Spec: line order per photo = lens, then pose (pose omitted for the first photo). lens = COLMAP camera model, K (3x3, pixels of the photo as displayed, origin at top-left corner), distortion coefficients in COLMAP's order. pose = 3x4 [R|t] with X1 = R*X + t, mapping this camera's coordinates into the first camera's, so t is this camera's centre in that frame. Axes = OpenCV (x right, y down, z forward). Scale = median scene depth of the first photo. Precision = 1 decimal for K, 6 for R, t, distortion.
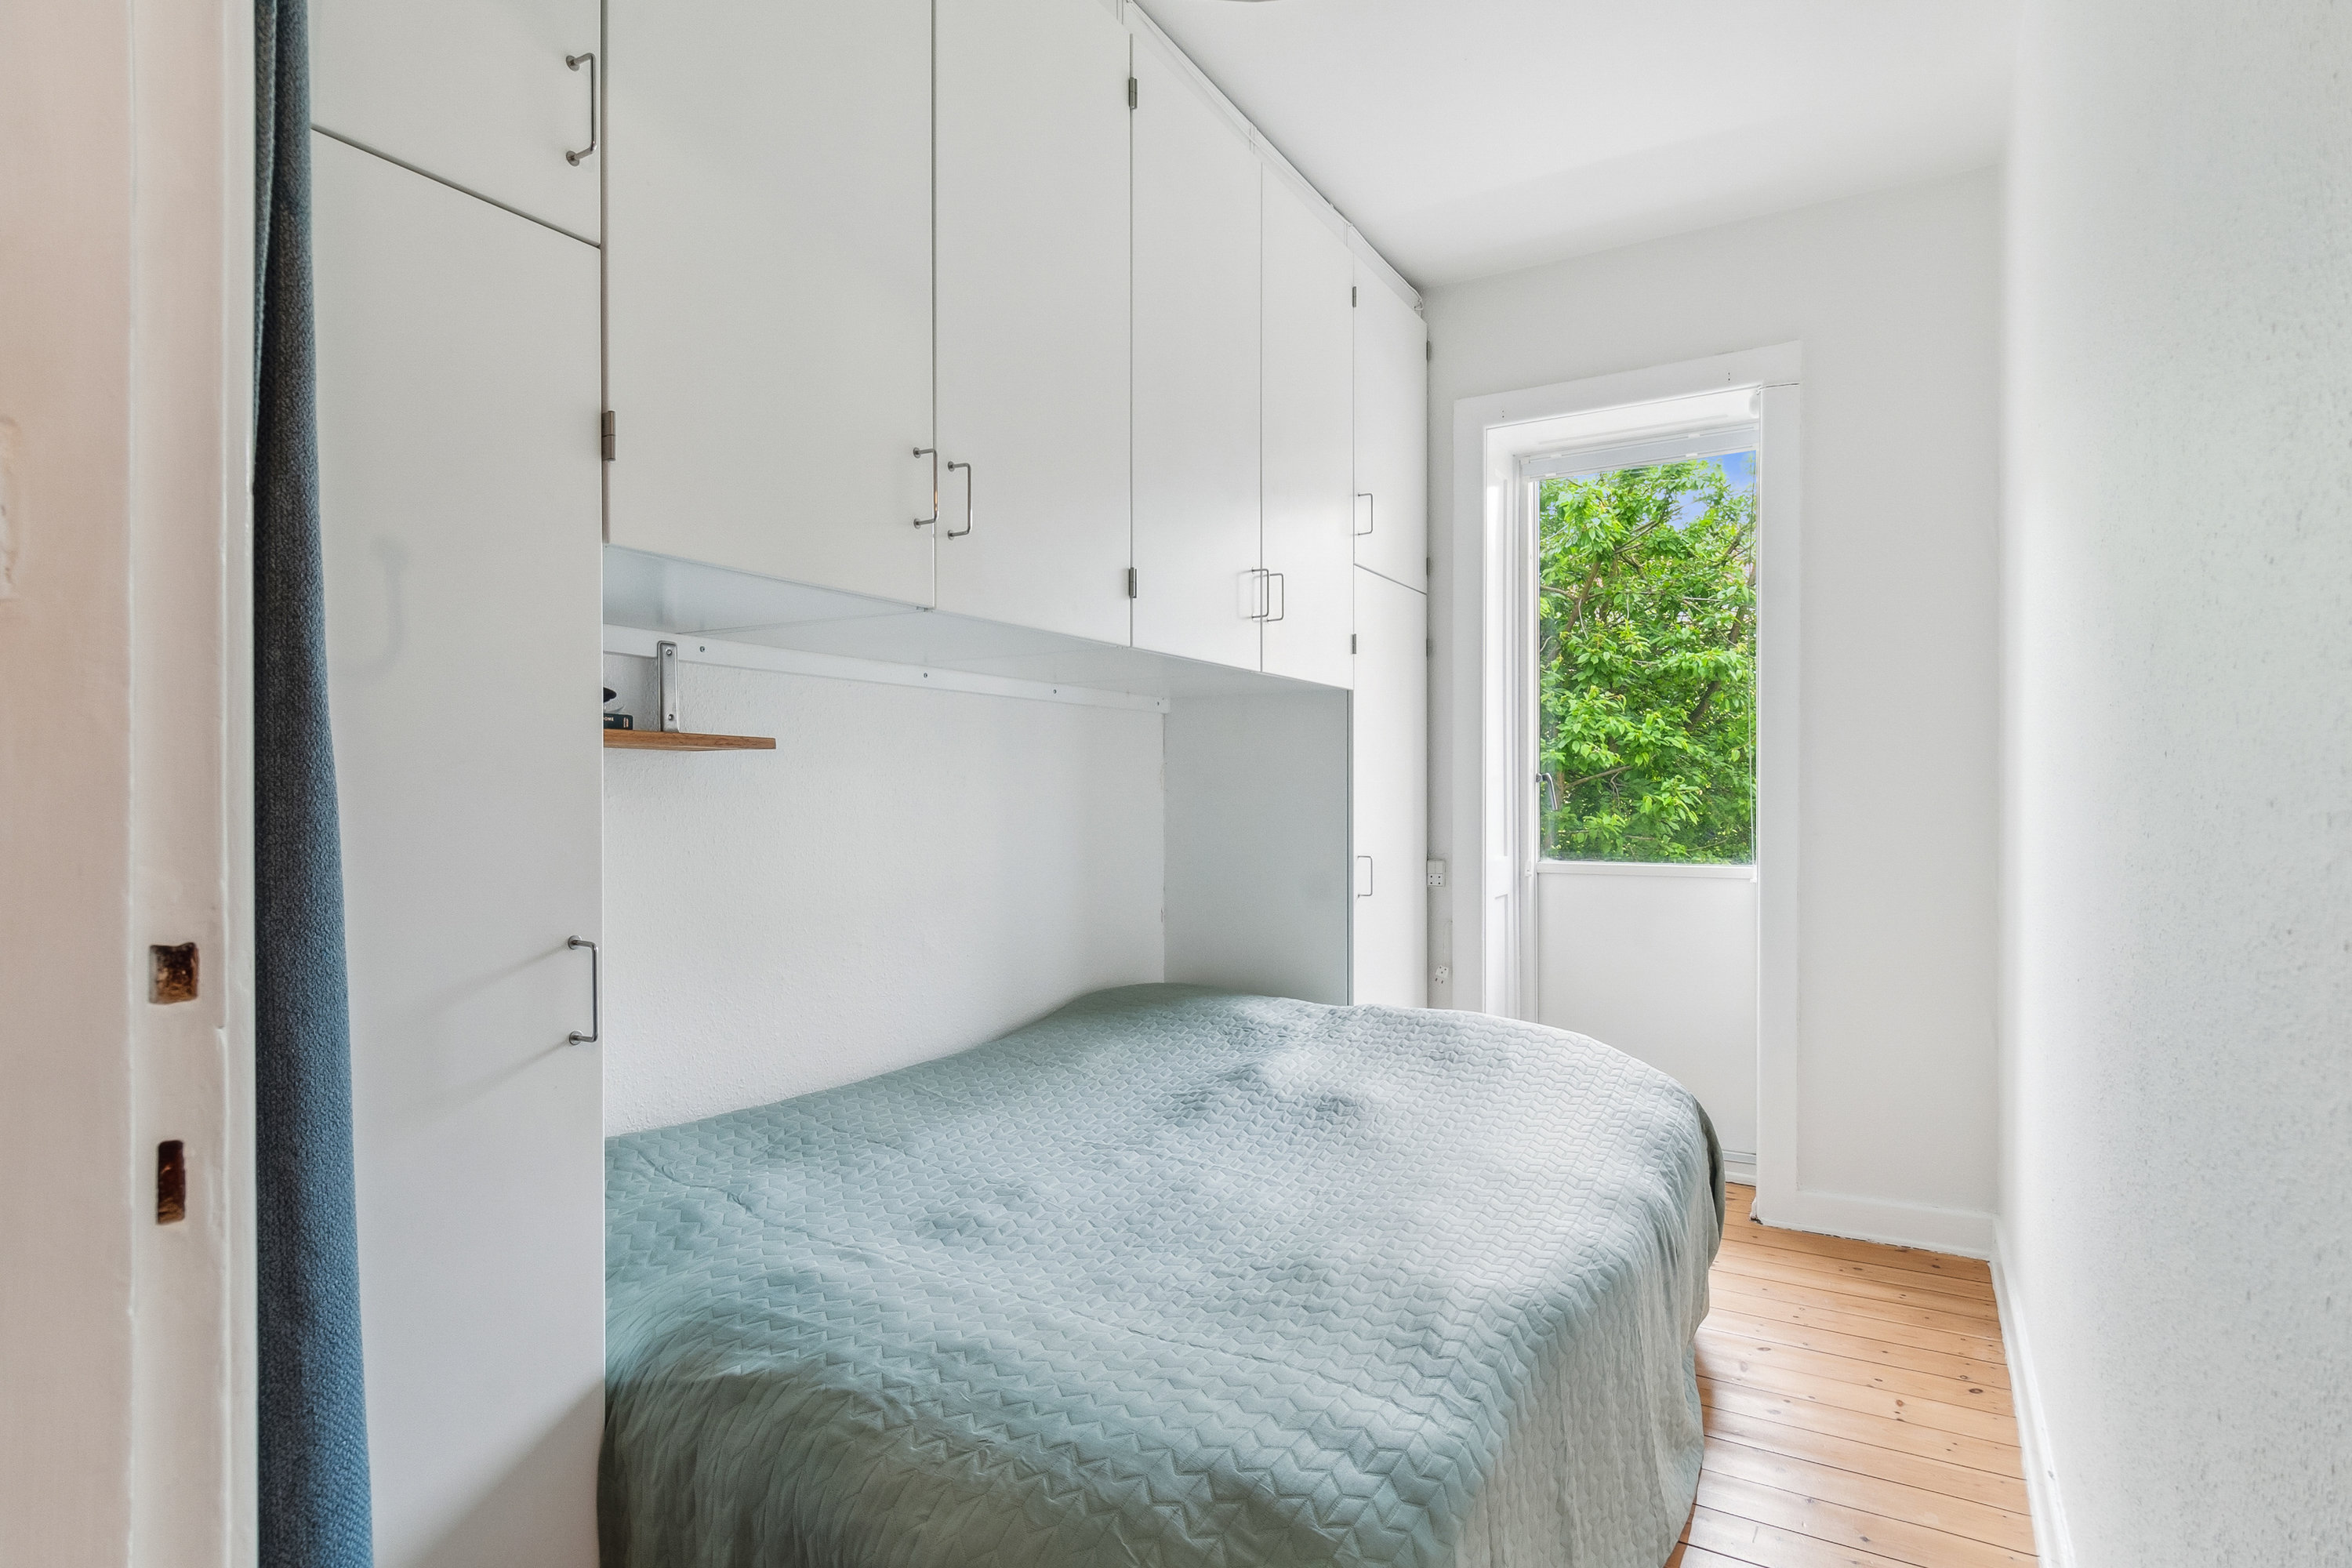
lens RADIAL K [[1230.5, 0, 1183.0], [0, 1230.5, 789.6], [0, 0, 1]] dist [0.004934, 0.000249]
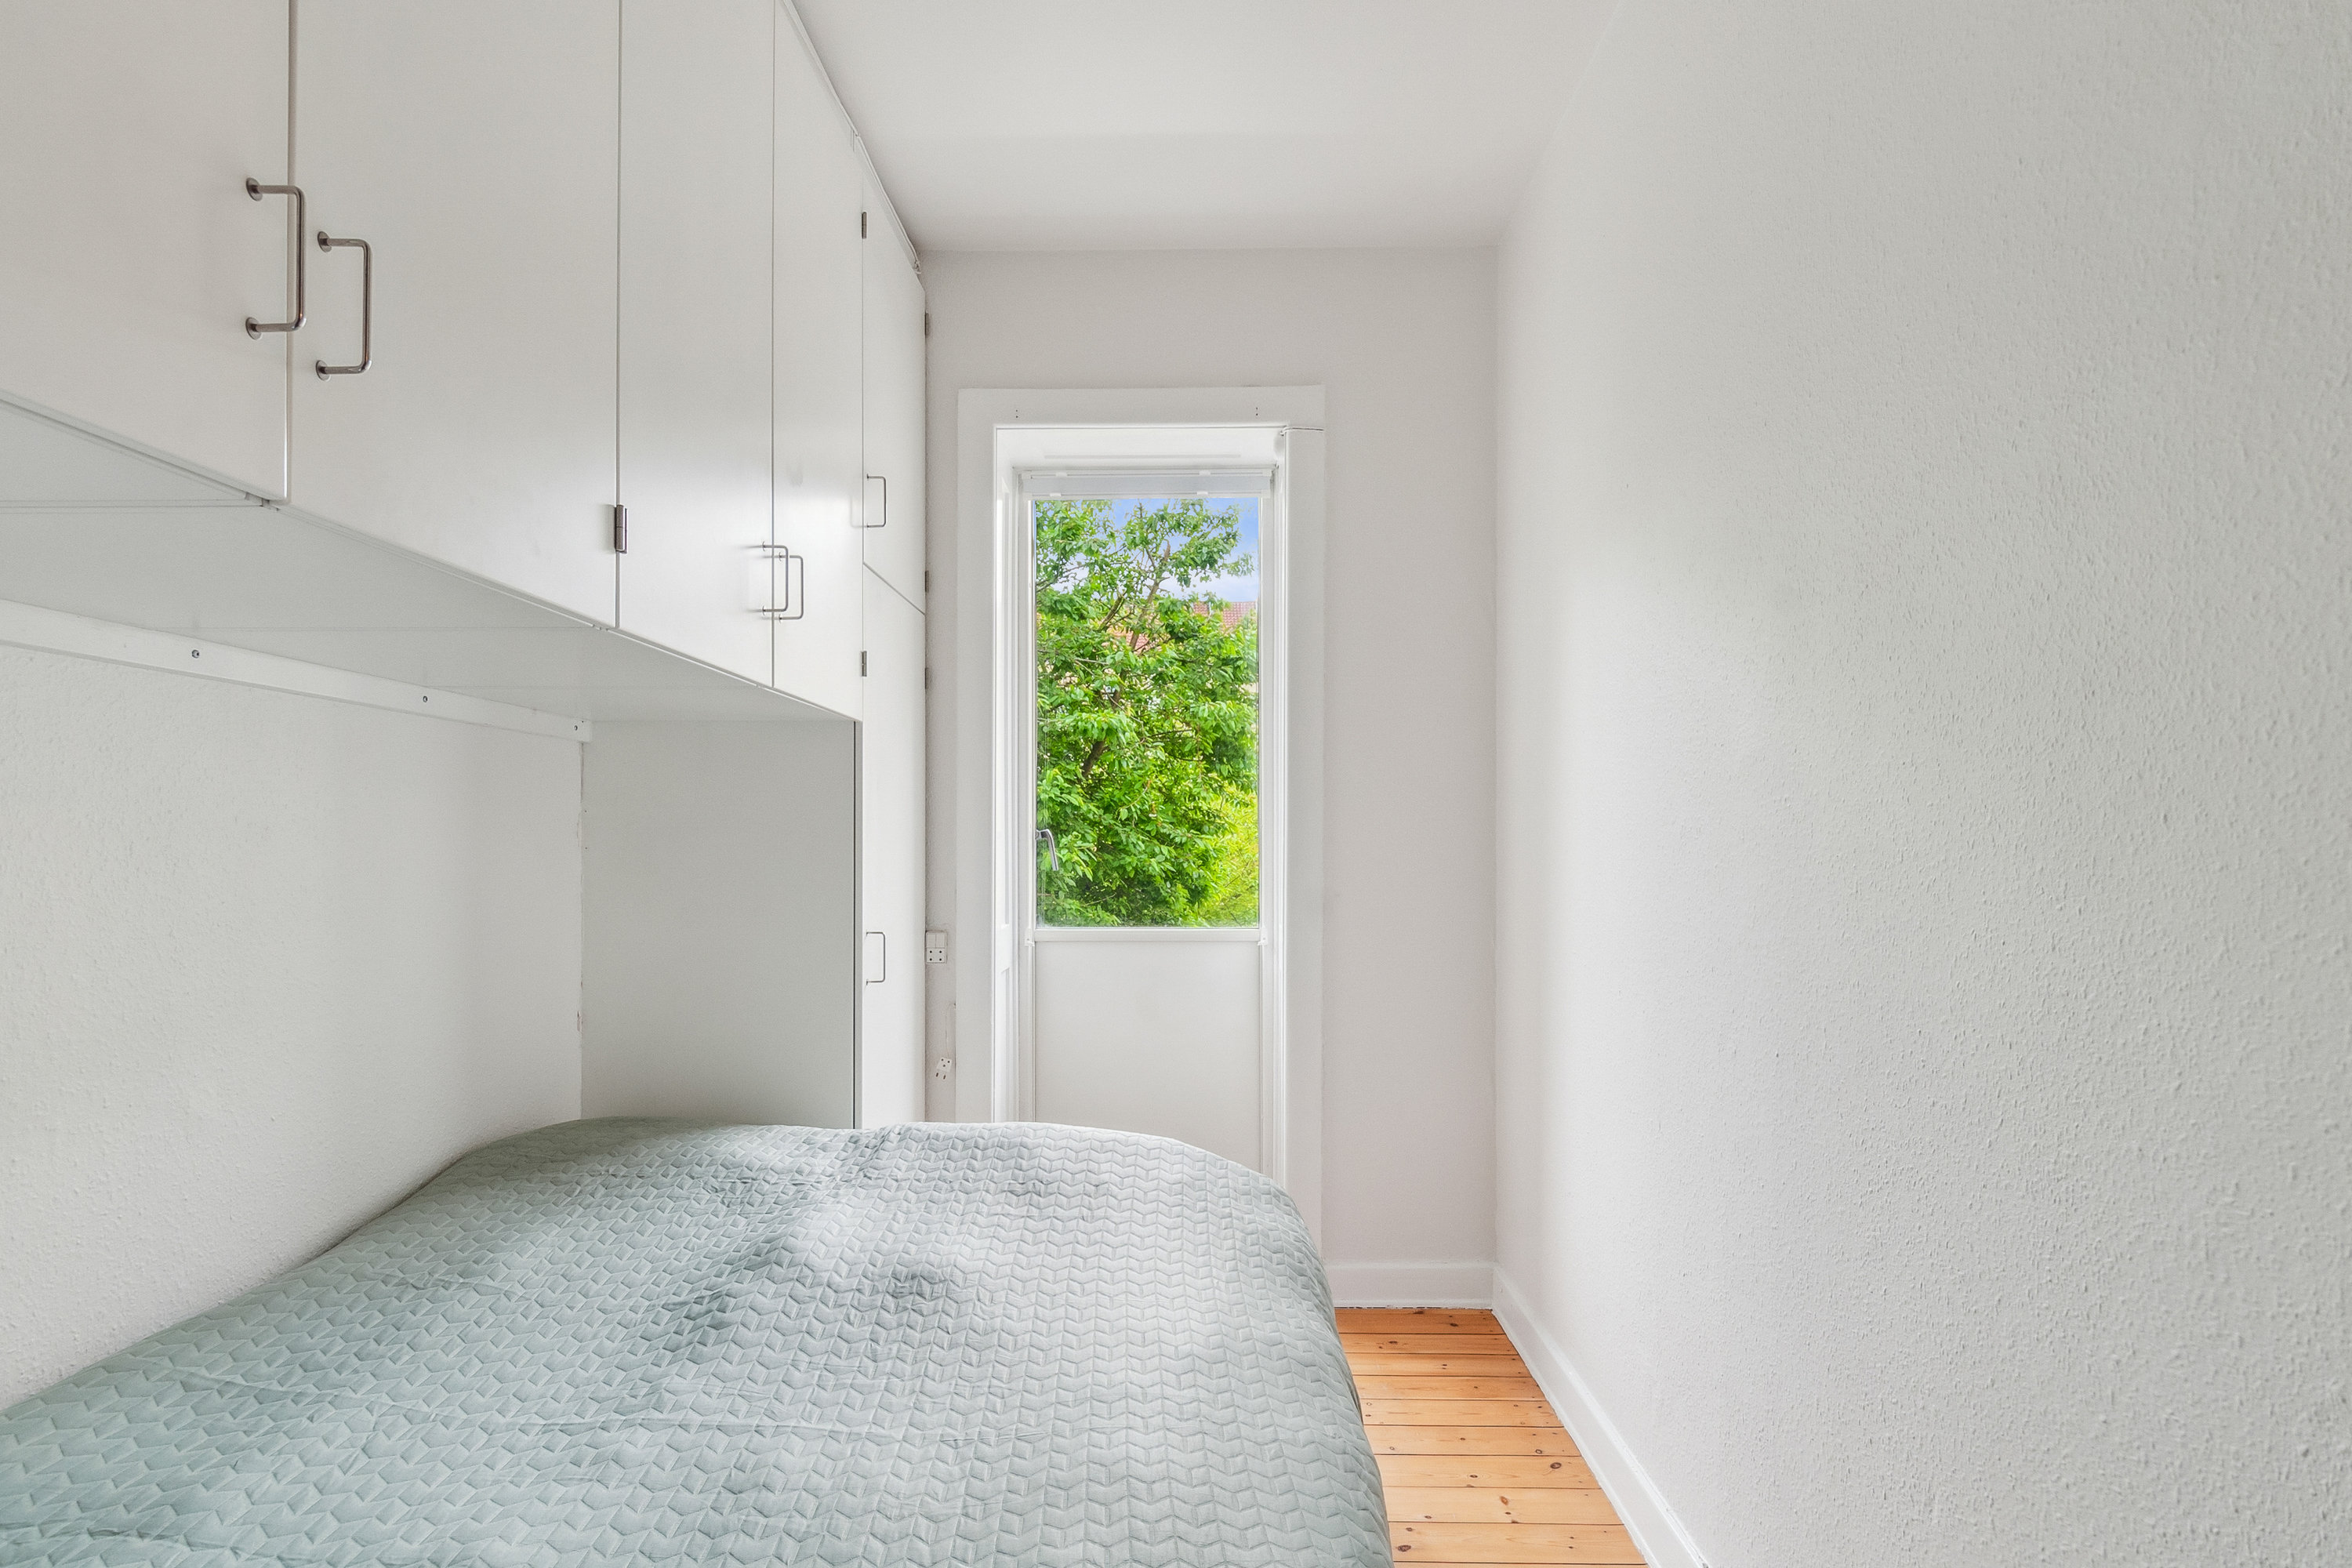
lens RADIAL K [[1243.1, 0, 1187.3], [0, 1243.1, 834.7], [0, 0, 1]] dist [0.010057, -0.015955]
pose [[0.869215, 0.007381, 0.494379, -0.071064], [-0.003285, 0.999953, -0.009153, -0.001900], [-0.494423, 0.006332, 0.869198, 0.196175]]
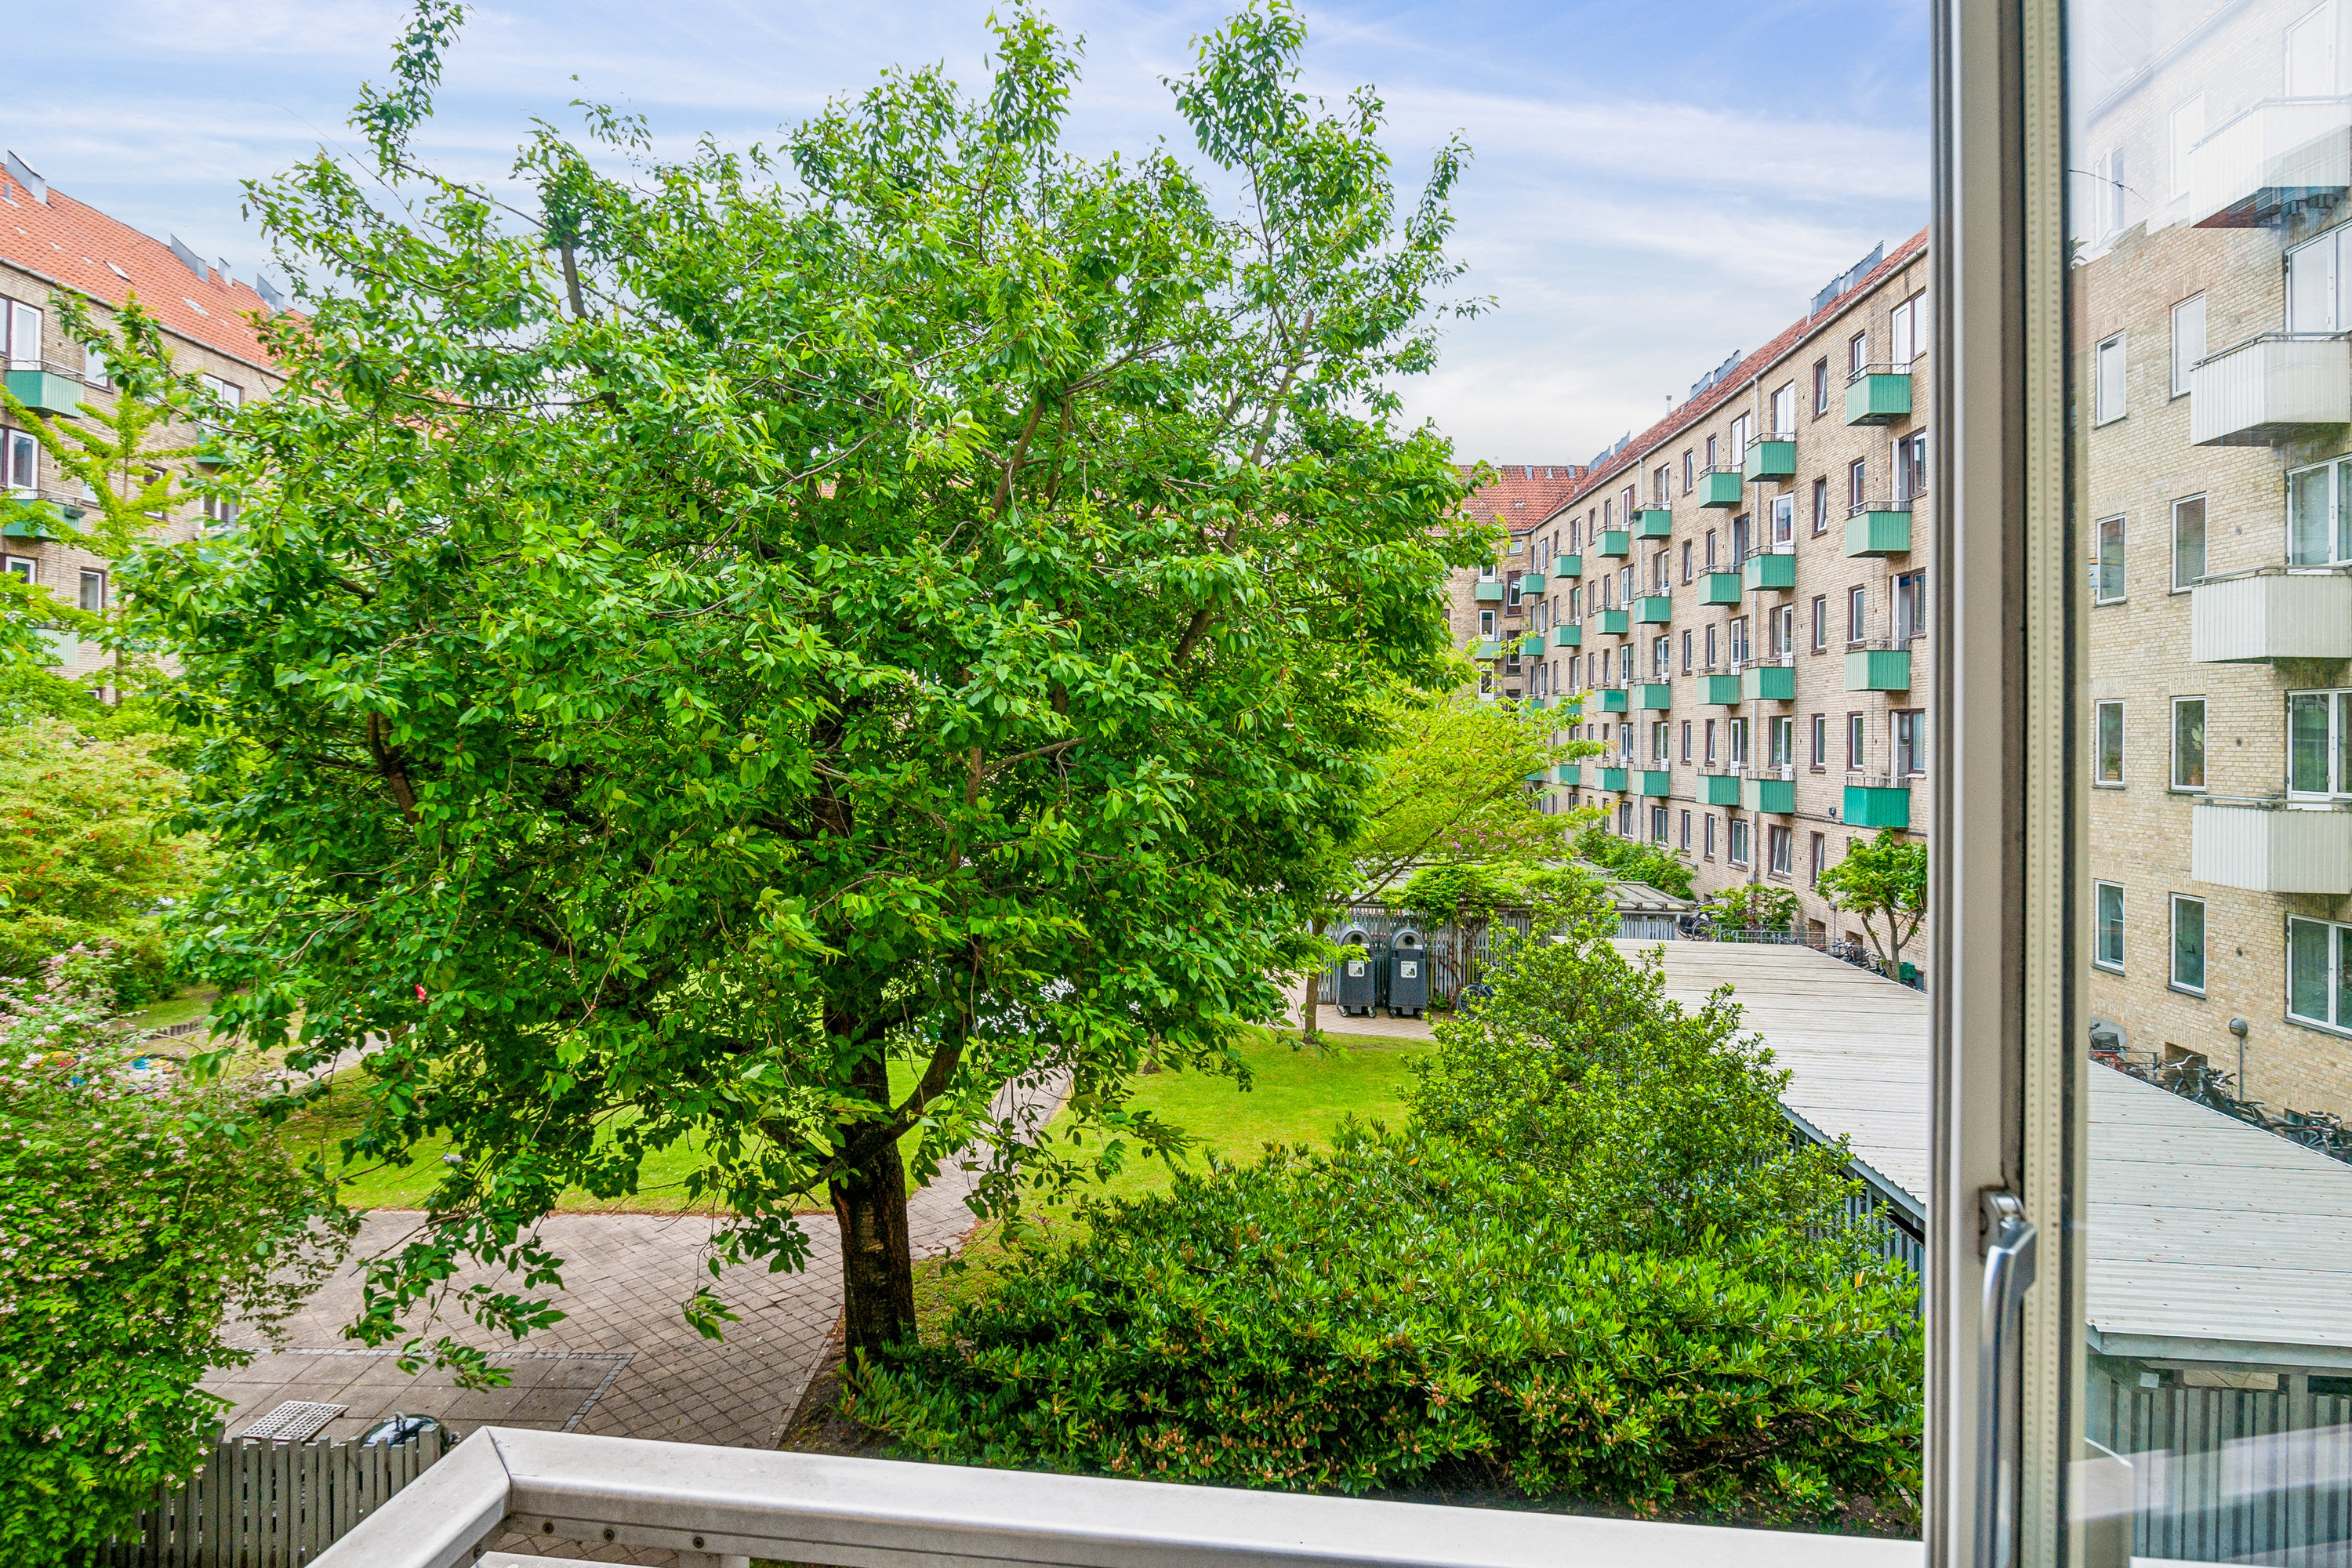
lens RADIAL K [[1325.6, 0, 1178.3], [0, 1325.6, 733.7], [0, 0, 1]] dist [0.011035, -0.000011]
pose [[0.911598, 0.014461, 0.410829, 0.421483], [-0.014970, 0.999886, -0.001978, -0.063601], [-0.410811, -0.004347, 0.911710, 1.191555]]
